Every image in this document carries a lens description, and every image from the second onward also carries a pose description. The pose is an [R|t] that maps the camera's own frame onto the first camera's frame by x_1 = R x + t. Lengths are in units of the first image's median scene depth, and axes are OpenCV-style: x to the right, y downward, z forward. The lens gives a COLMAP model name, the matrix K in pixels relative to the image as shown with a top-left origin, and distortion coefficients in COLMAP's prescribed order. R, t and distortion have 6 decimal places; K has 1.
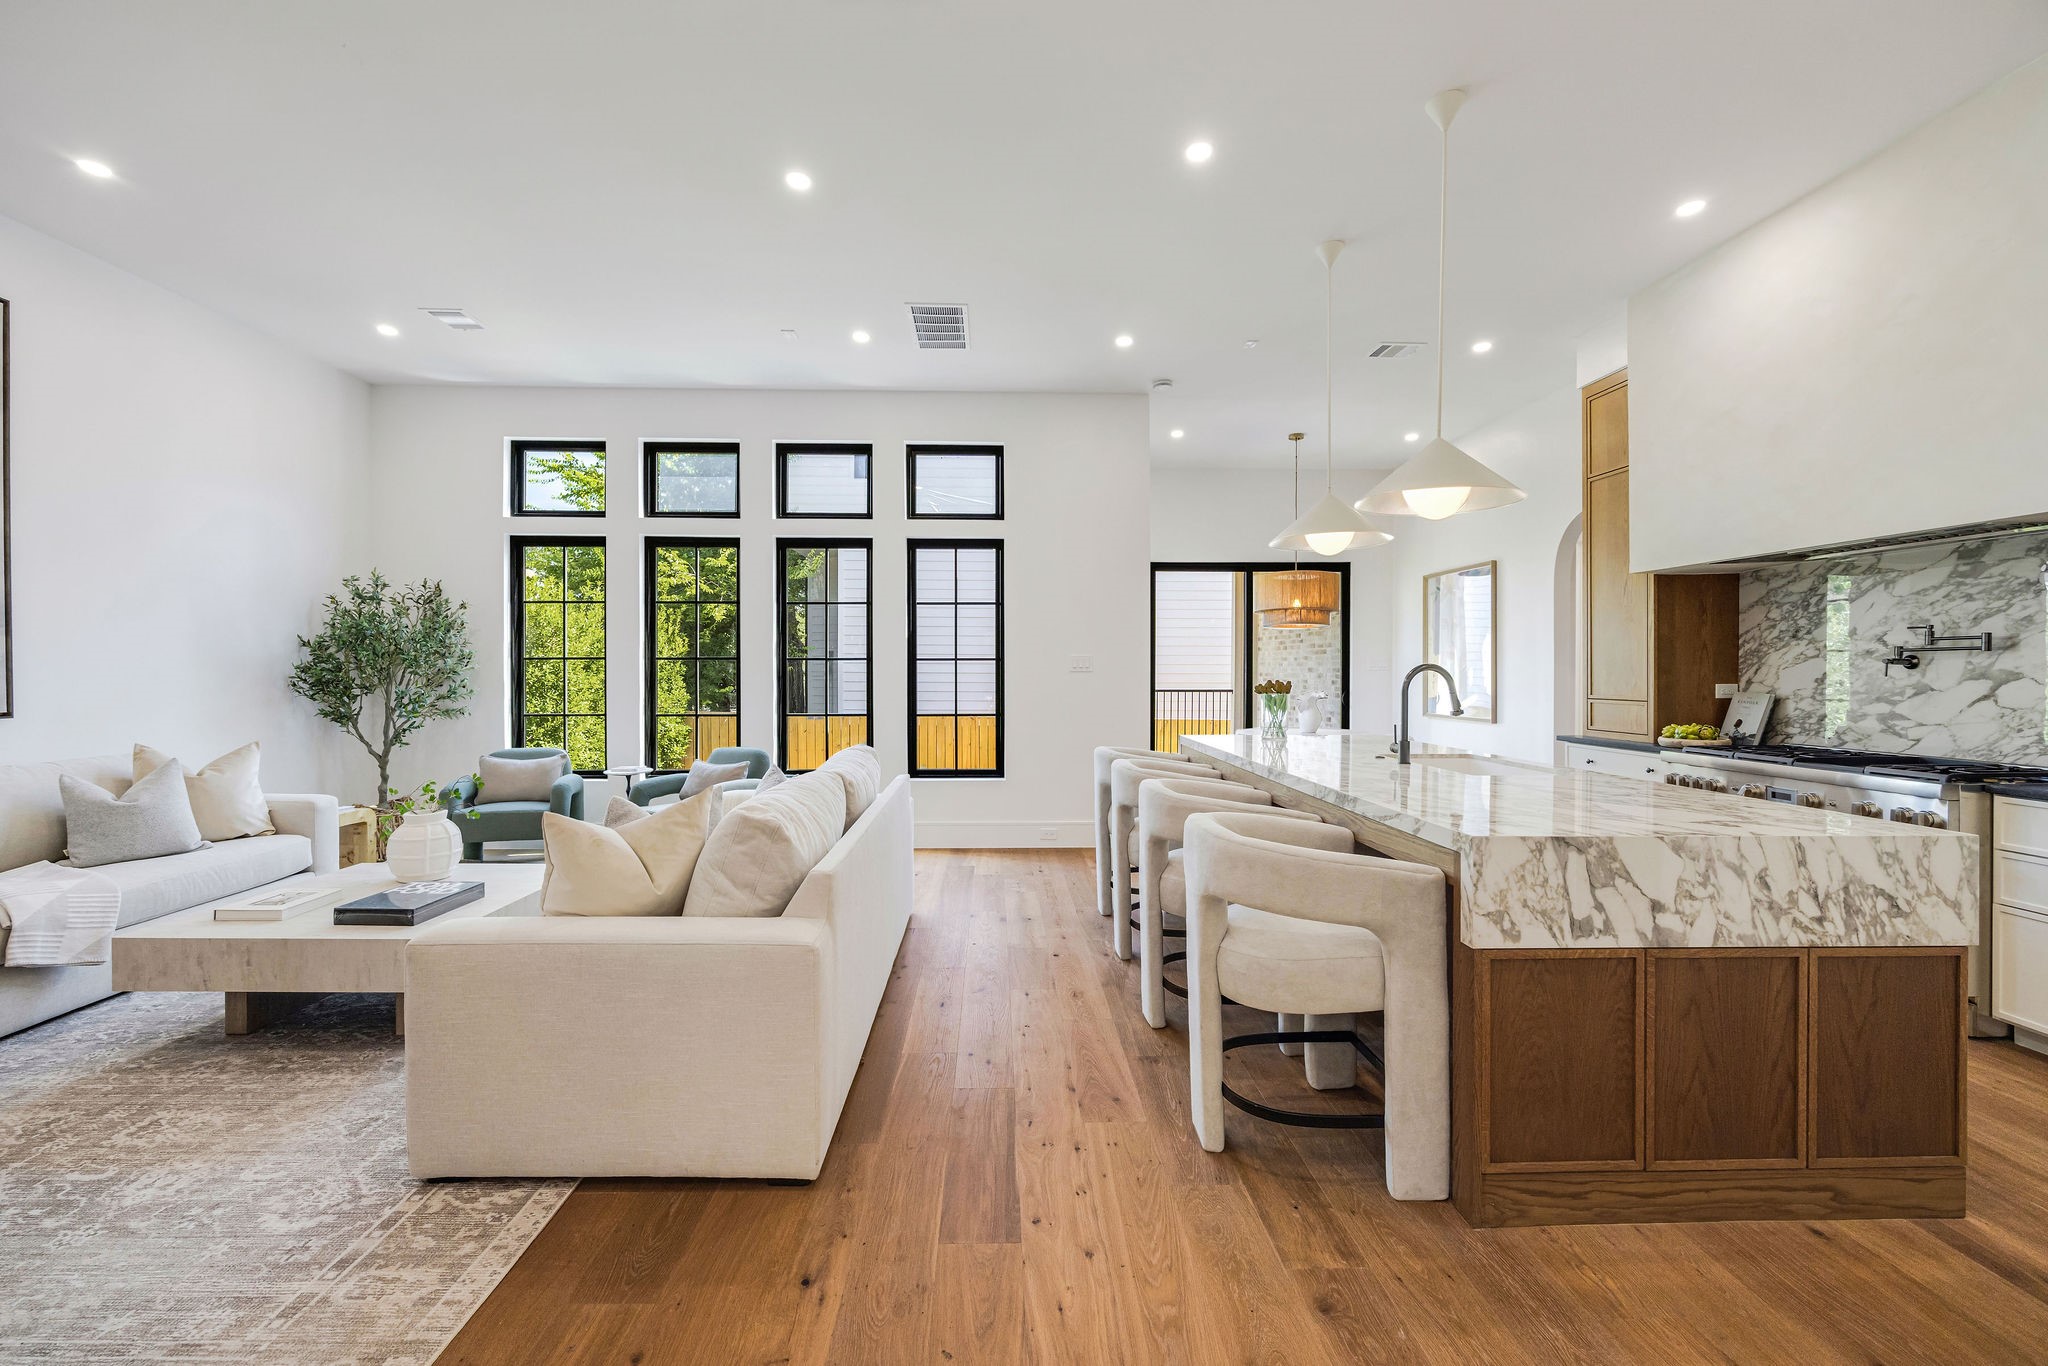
lens RADIAL K [[813.4, 0, 1010.9], [0, 813.4, 678.2], [0, 0, 1]] dist [-0.007883, 0.001958]
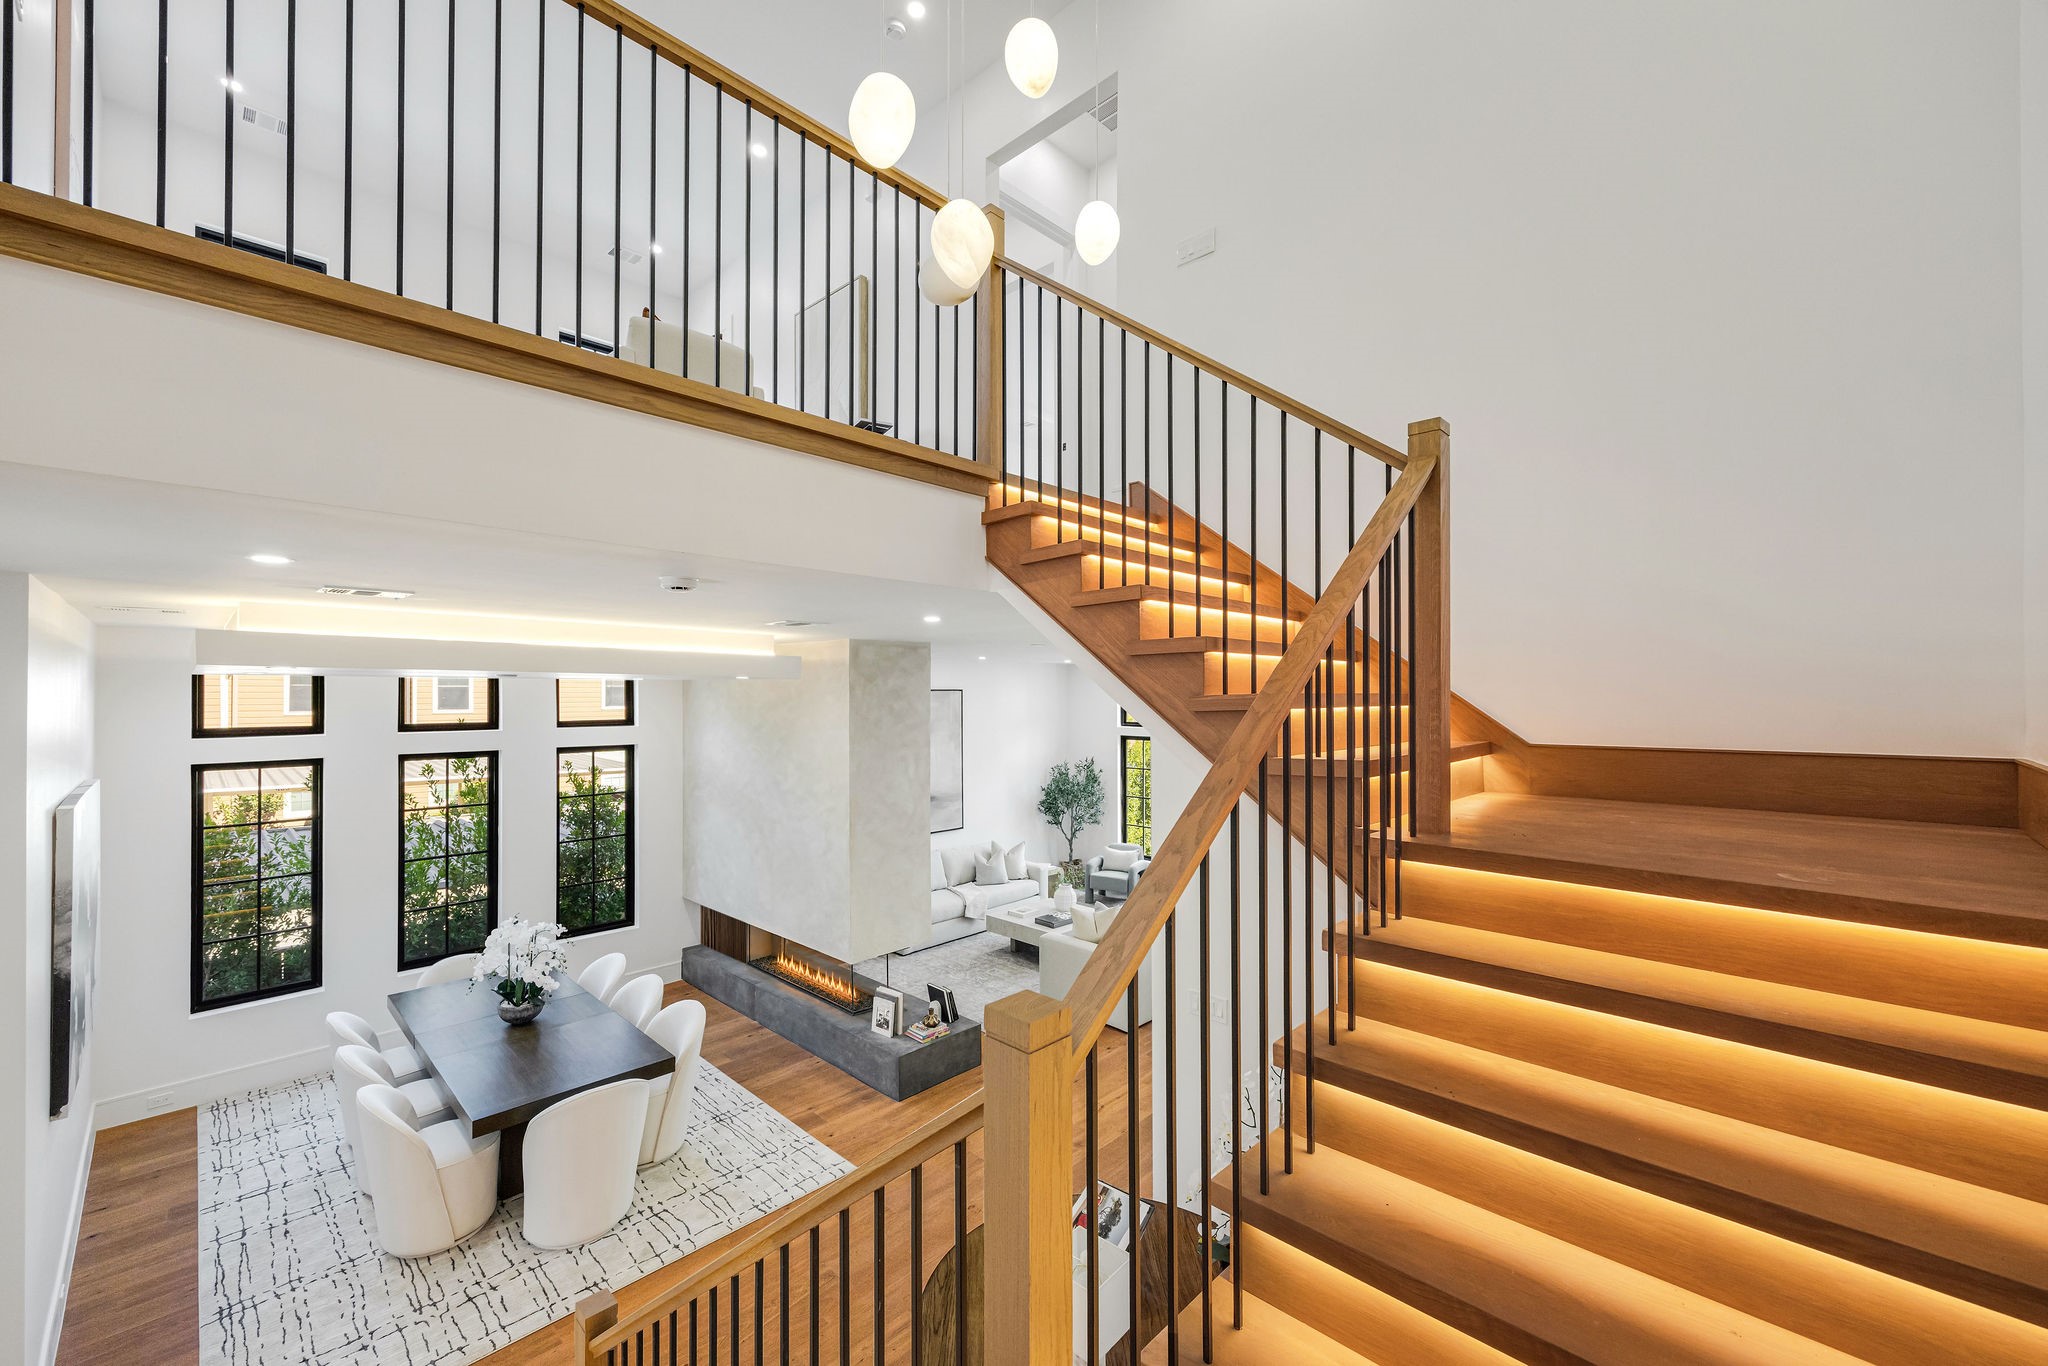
lens RADIAL K [[813.4, 0, 1028.5], [0, 813.4, 681.9], [0, 0, 1]] dist [-0.007883, 0.001958]
pose [[0.709960, -0.011899, -0.704142, 0.909130], [-0.003725, 0.999780, -0.020651, -0.372747], [0.704232, 0.017284, 0.709759, -0.839349]]
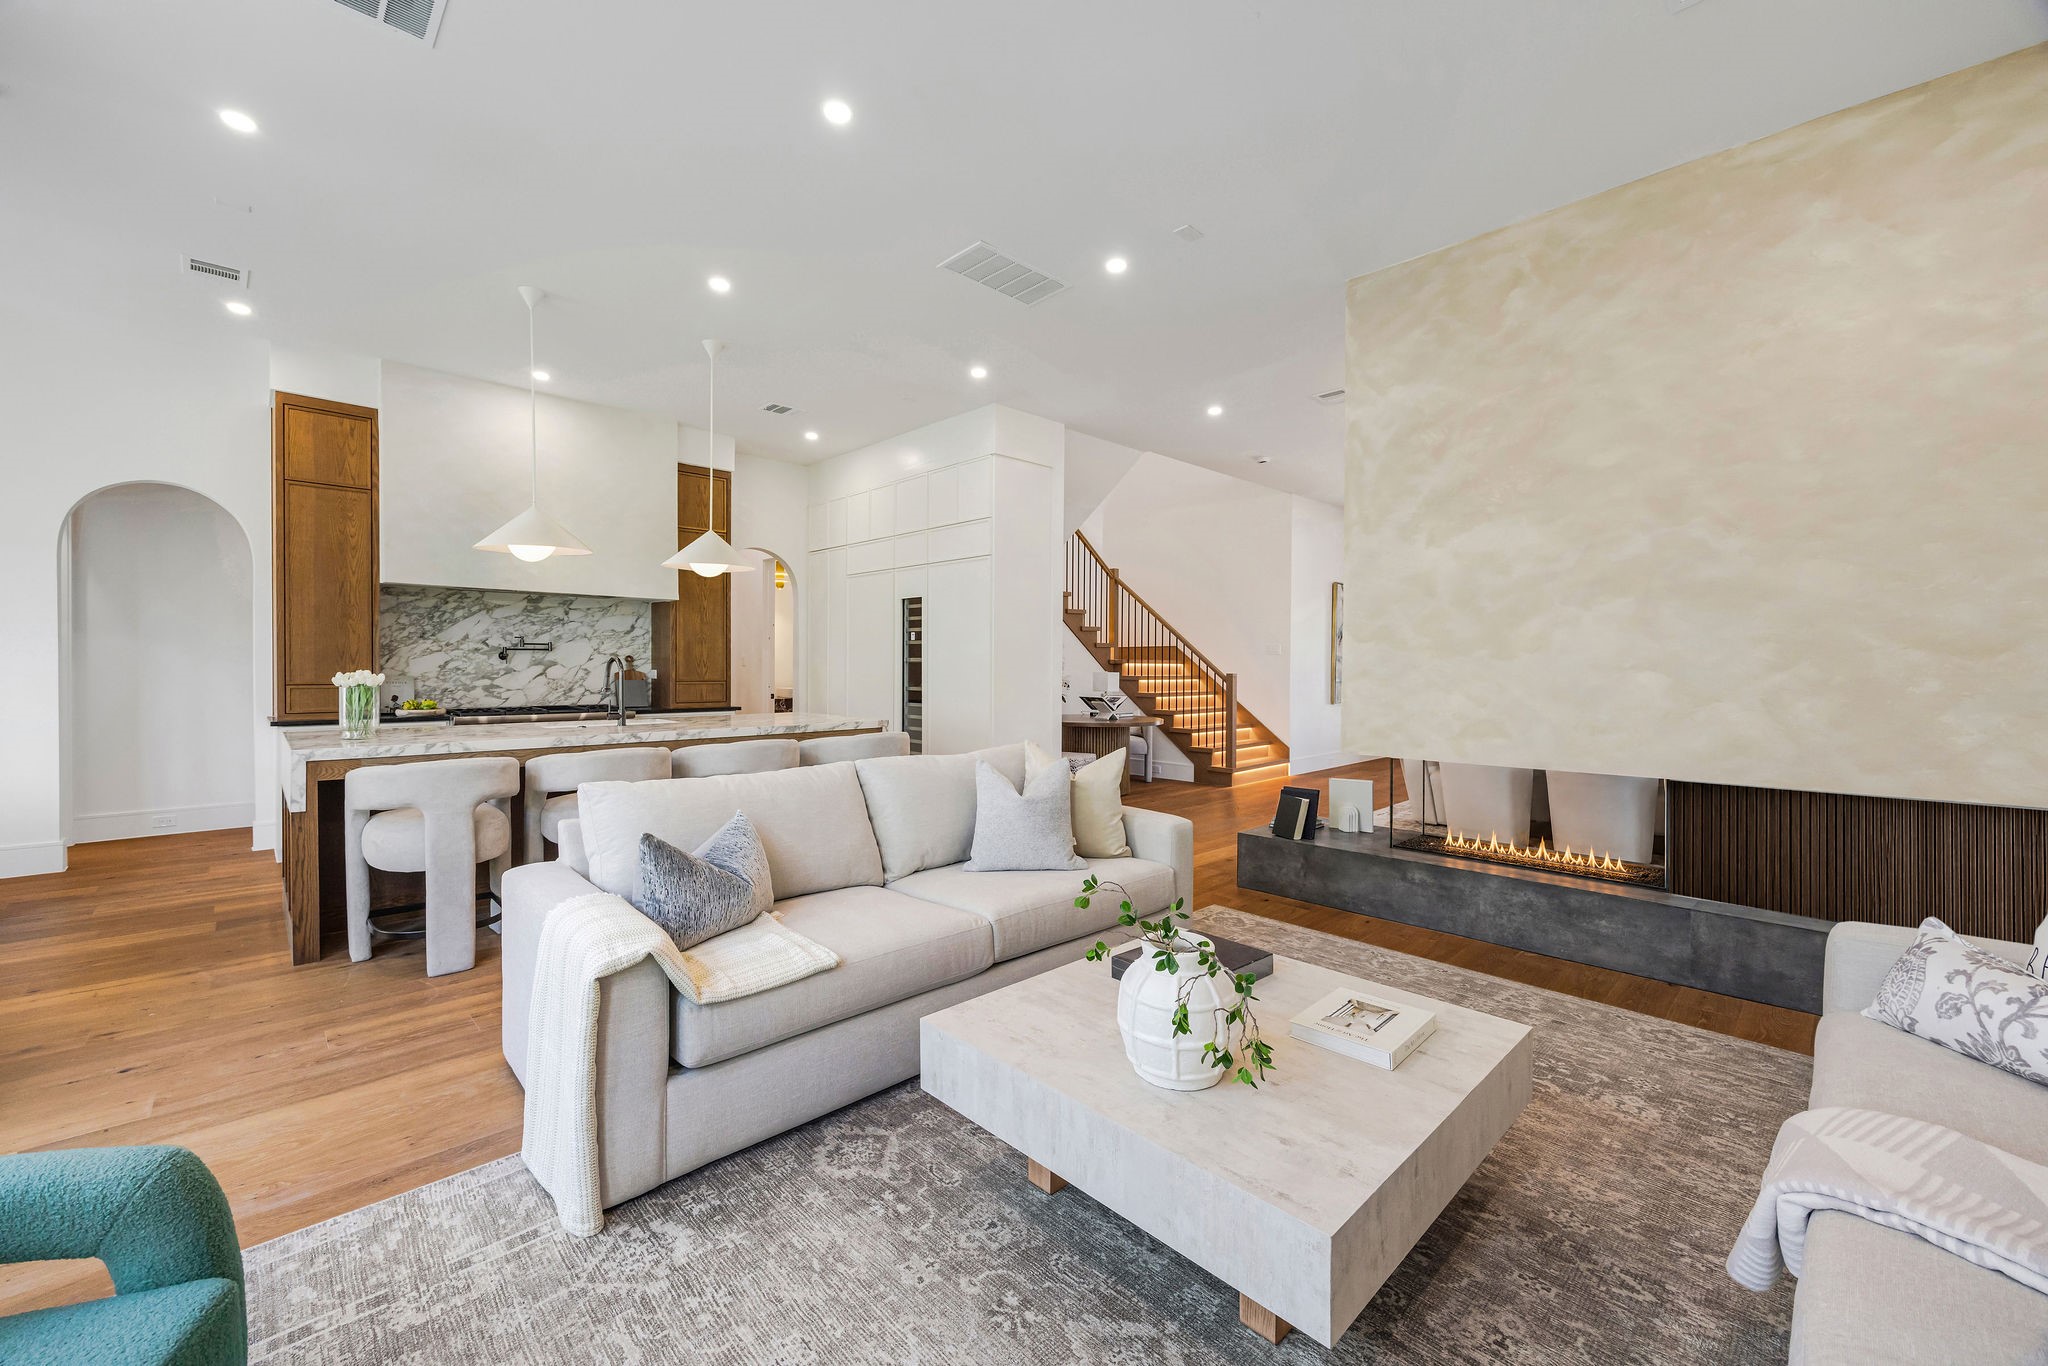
lens RADIAL K [[813.4, 0, 1015.7], [0, 813.4, 678.5], [0, 0, 1]] dist [-0.007883, 0.001958]
pose [[-0.672966, -0.017623, 0.739463, -0.844956], [-0.000025, 0.999717, 0.023803, -0.010431], [-0.739673, 0.016000, -0.672776, 1.167002]]
